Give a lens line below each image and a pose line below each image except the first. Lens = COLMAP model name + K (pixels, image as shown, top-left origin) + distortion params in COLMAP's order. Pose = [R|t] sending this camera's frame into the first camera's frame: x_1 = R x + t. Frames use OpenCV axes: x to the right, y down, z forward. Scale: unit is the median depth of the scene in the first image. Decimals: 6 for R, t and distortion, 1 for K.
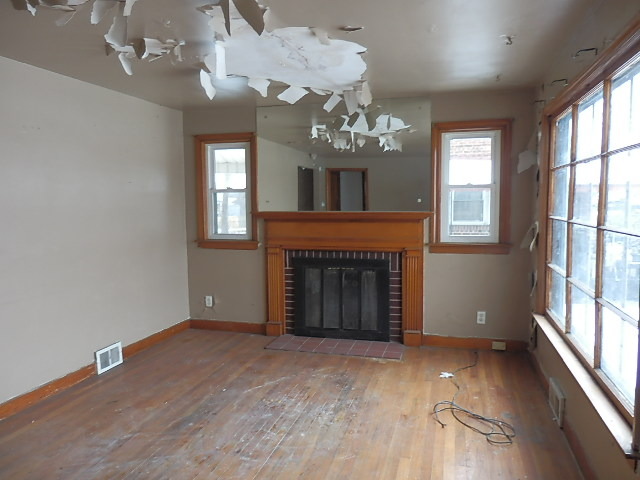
lens RADIAL K [[469.4, 0, 322.9], [0, 469.4, 238.5], [0, 0, 1]] dist [0.002744, 0.004052]
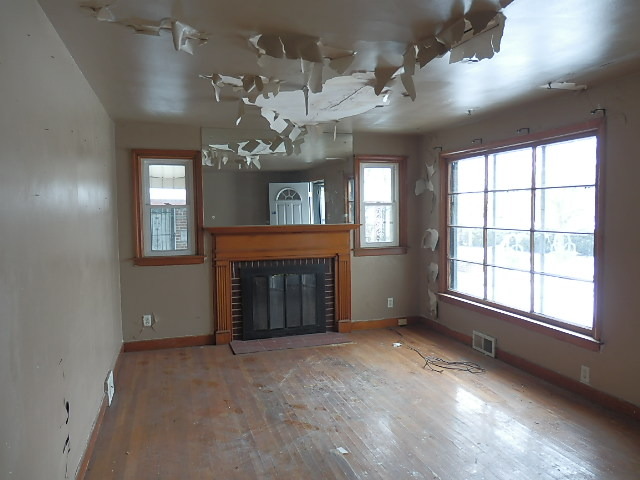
lens RADIAL K [[469.4, 0, 322.9], [0, 469.4, 238.5], [0, 0, 1]] dist [0.002744, 0.004052]
pose [[0.834981, -0.034828, 0.549176, -0.540156], [0.049271, 0.998718, -0.011575, -0.006939], [-0.548069, 0.036723, 0.835626, -0.013077]]
